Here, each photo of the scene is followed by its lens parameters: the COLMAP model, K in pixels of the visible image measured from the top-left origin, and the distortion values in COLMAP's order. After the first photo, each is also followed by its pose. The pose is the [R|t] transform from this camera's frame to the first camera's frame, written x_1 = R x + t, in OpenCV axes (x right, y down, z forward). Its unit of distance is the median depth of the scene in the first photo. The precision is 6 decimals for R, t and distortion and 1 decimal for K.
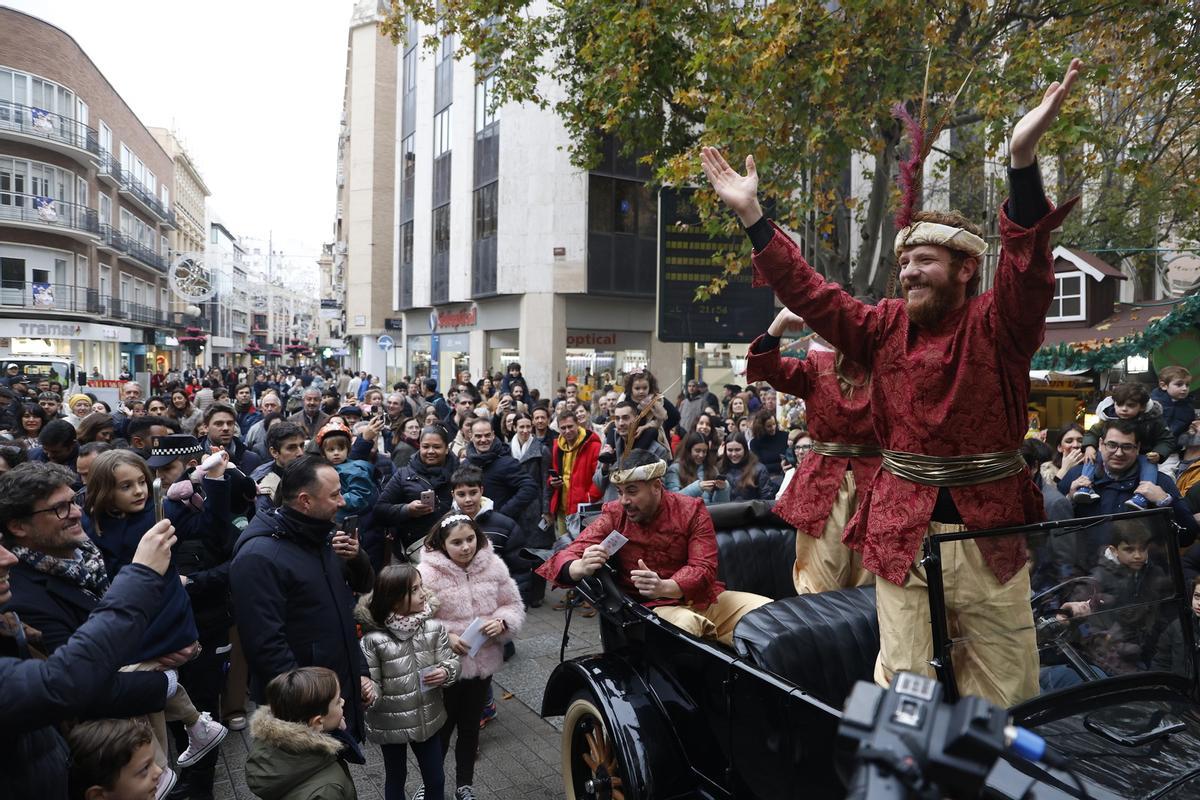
lens RADIAL K [[837.0, 0, 599.6], [0, 837.0, 402.9], [0, 0, 1]] dist [-0.107205, 0.082177]
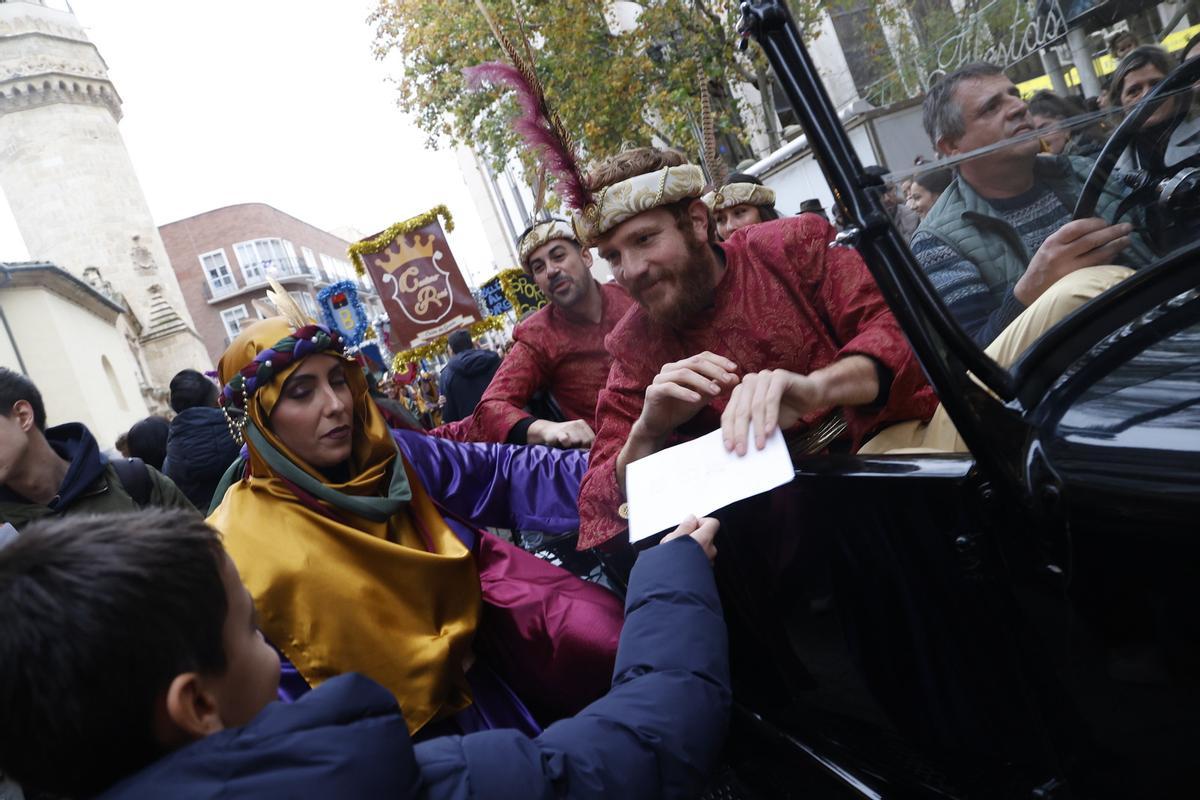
lens RADIAL K [[837.0, 0, 598.1], [0, 837.0, 401.5], [0, 0, 1]] dist [-0.107205, 0.082177]
pose [[0.897987, -0.325094, -0.296534, 0.192729], [0.347139, 0.937521, 0.023416, 0.042405], [0.270395, -0.123966, 0.954735, -0.271424]]
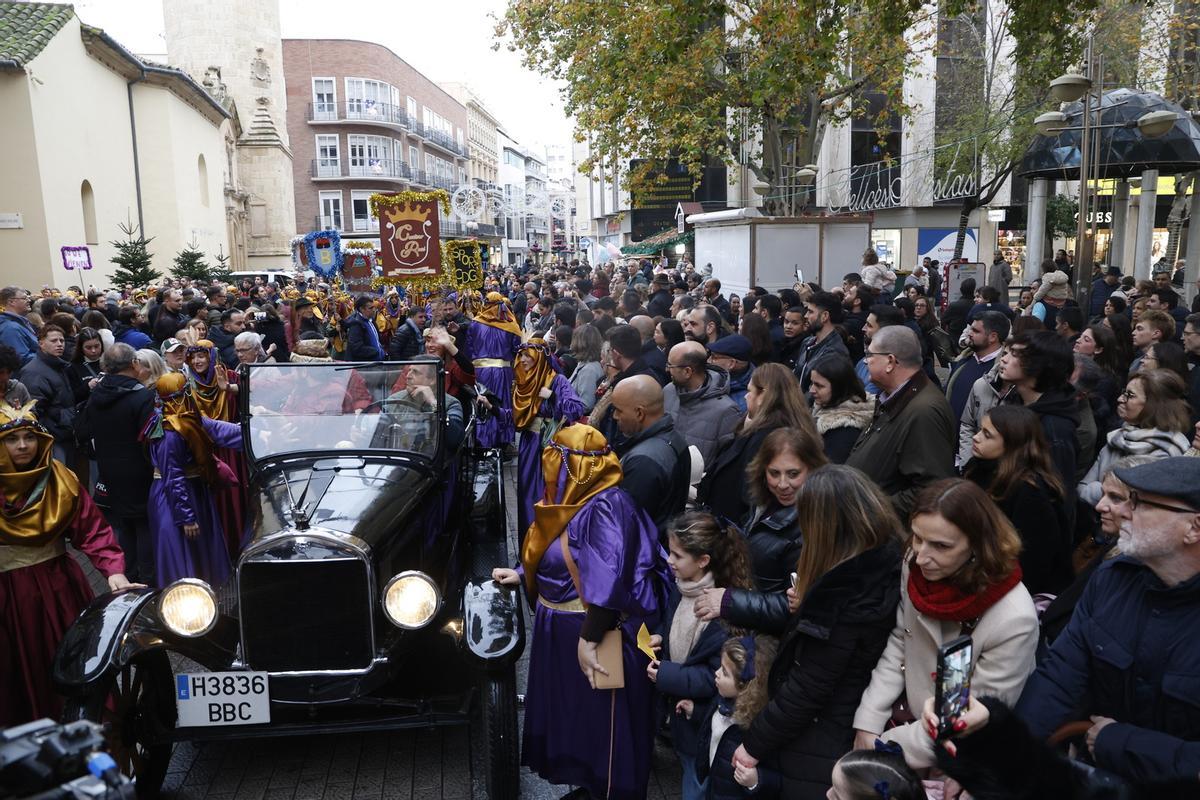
lens RADIAL K [[837.0, 0, 602.0], [0, 837.0, 398.3], [0, 0, 1]] dist [-0.107205, 0.082177]
pose [[0.932235, 0.022661, -0.361144, 0.303548], [0.022559, 0.992456, 0.120507, 0.021525], [0.361151, -0.120488, 0.924691, -0.362992]]
